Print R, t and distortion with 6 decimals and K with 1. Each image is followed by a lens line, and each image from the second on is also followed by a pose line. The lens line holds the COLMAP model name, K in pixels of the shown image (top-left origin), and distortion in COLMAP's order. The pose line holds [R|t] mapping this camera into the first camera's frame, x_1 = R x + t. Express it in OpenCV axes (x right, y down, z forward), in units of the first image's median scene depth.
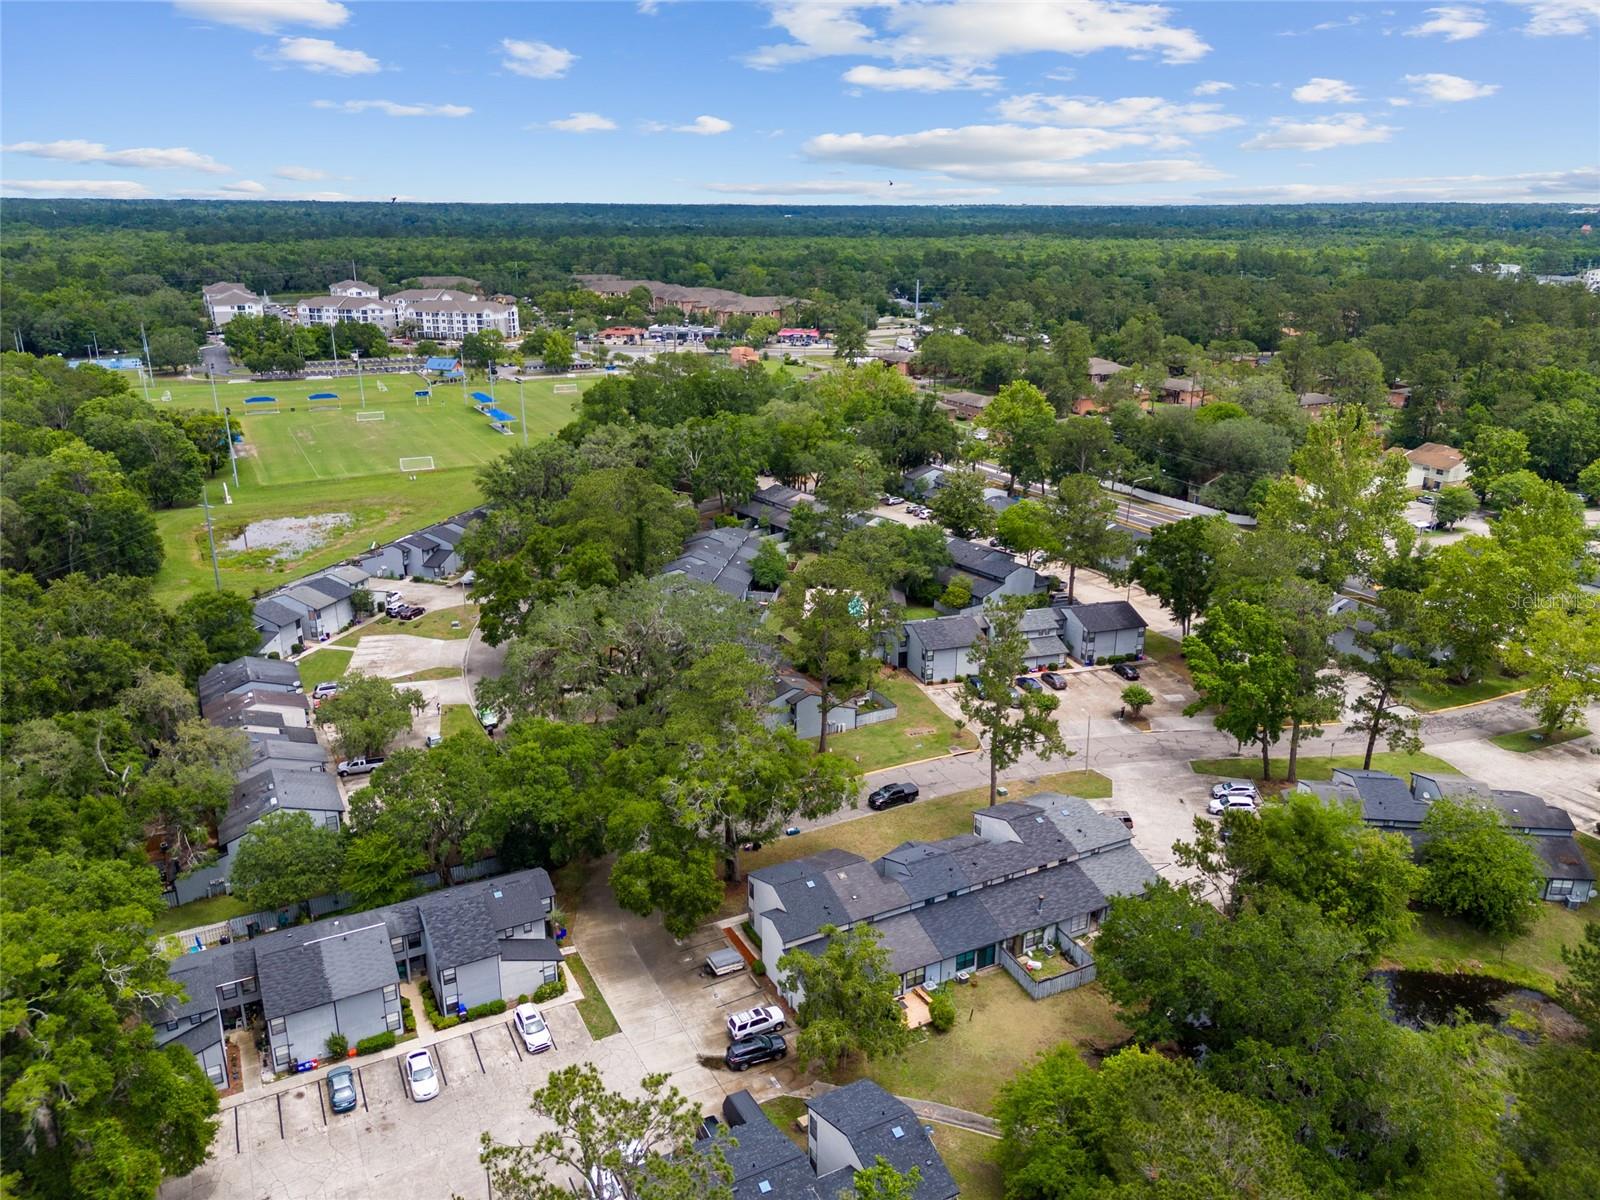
lens RADIAL K [[1176.2, 0, 796.5], [0, 1176.2, 599.5], [0, 0, 1]] dist [0.062709, -0.068149]
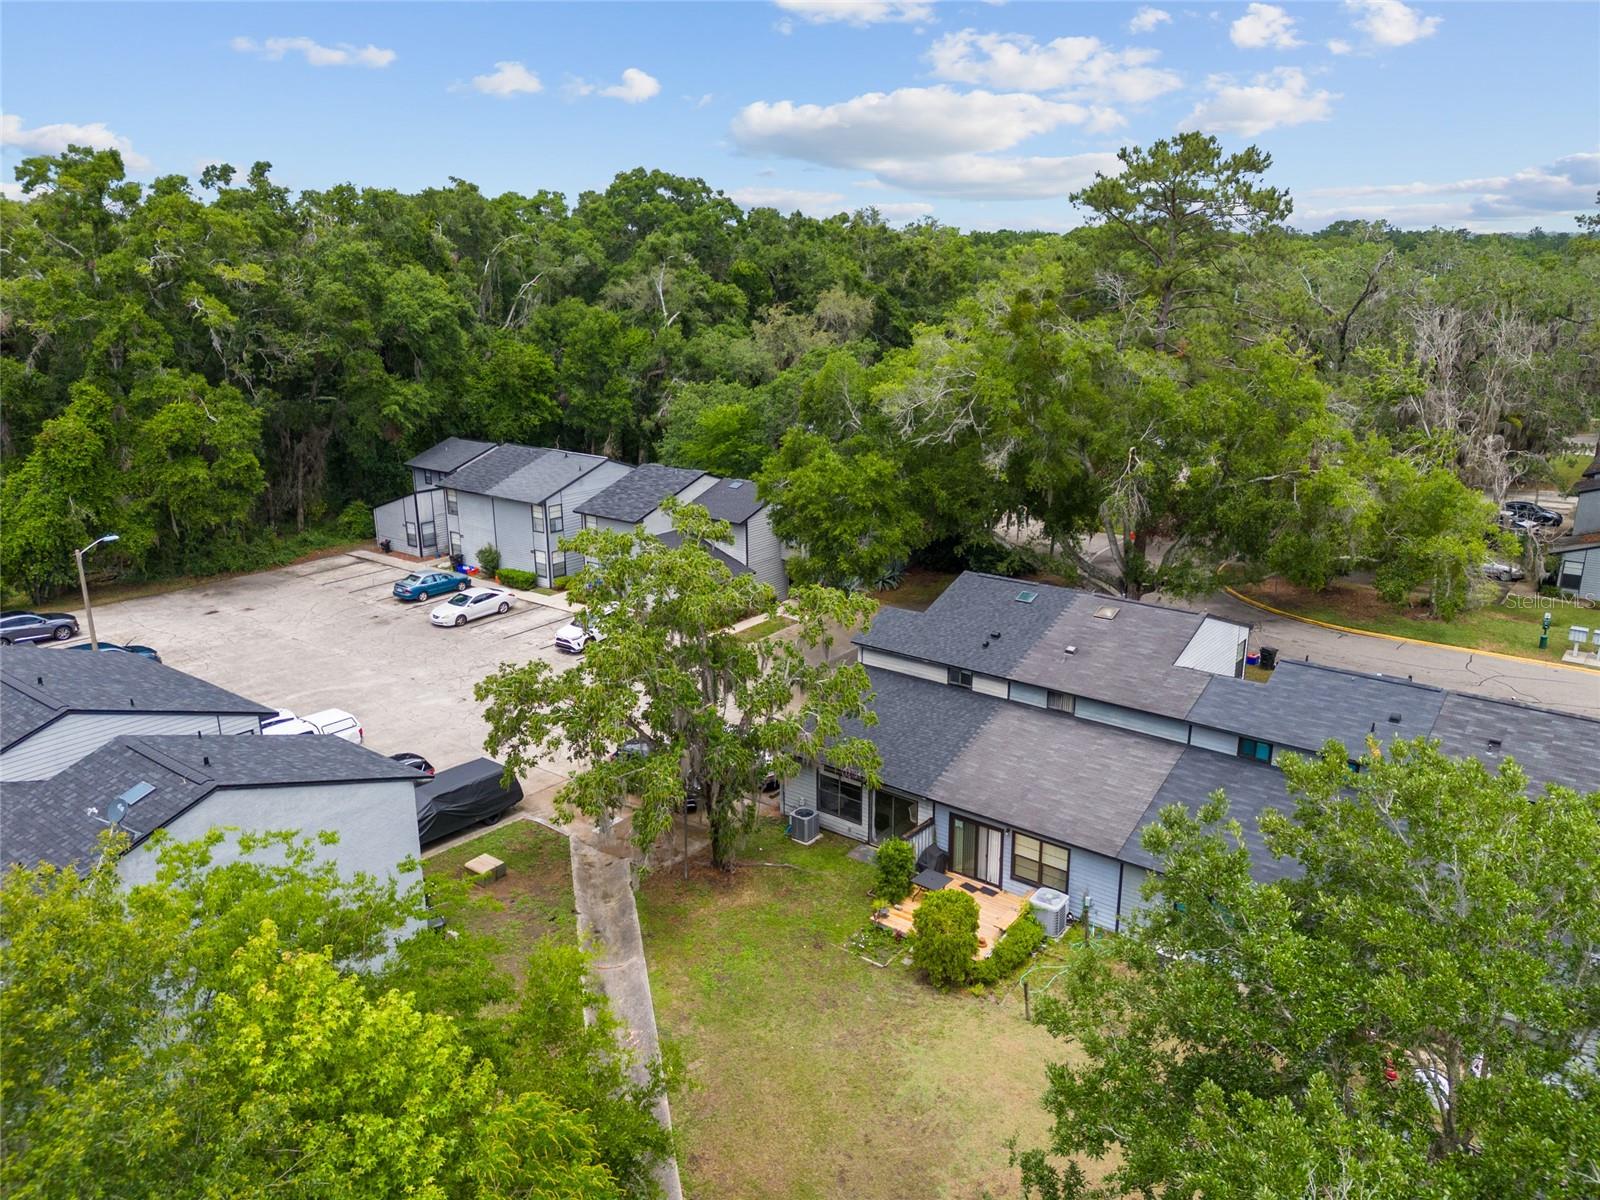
lens RADIAL K [[1176.2, 0, 796.5], [0, 1176.2, 599.5], [0, 0, 1]] dist [0.062709, -0.068149]
pose [[0.415358, 0.254860, -0.873226, 0.212320], [-0.281752, 0.948787, 0.142895, 0.123440], [0.864924, 0.186680, 0.465893, 0.438490]]
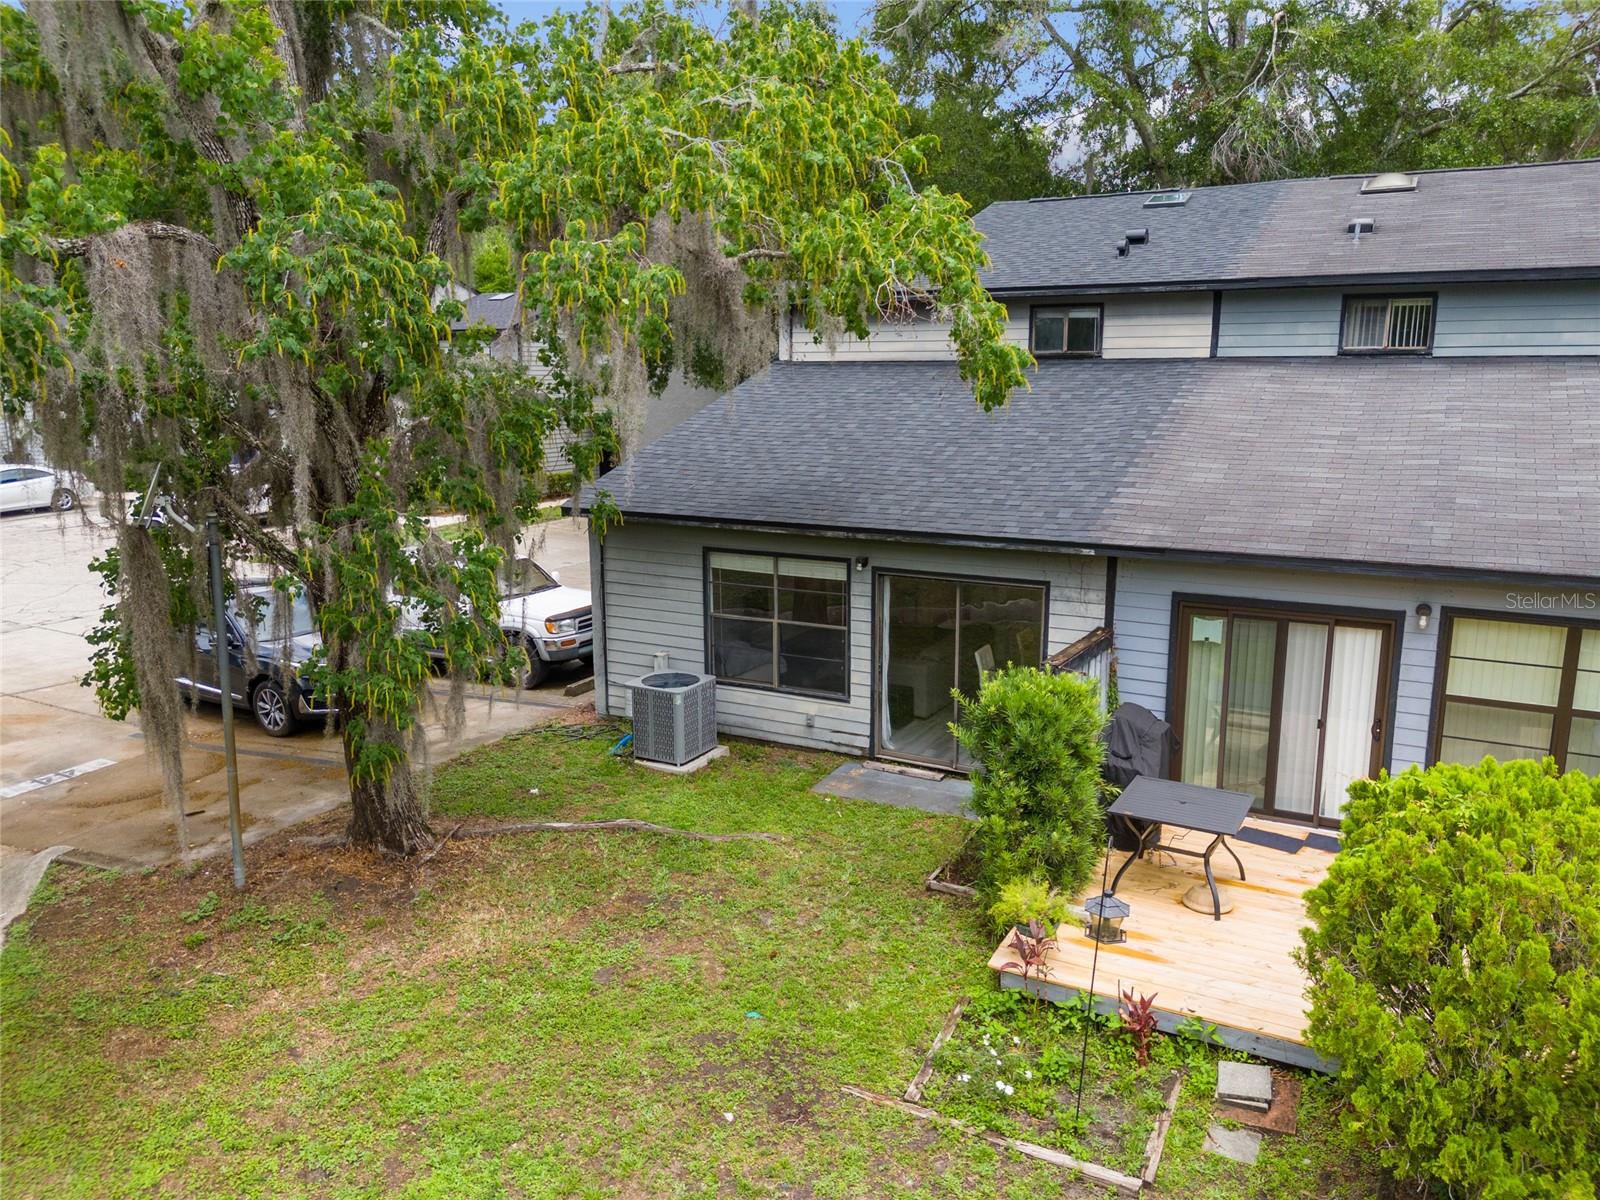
lens RADIAL K [[1176.2, 0, 796.5], [0, 1176.2, 599.5], [0, 0, 1]] dist [0.062709, -0.068149]
pose [[0.559638, 0.154227, -0.814260, 0.084182], [-0.259634, 0.965697, 0.004465, 0.189794], [0.787017, 0.208912, 0.580483, 0.518513]]
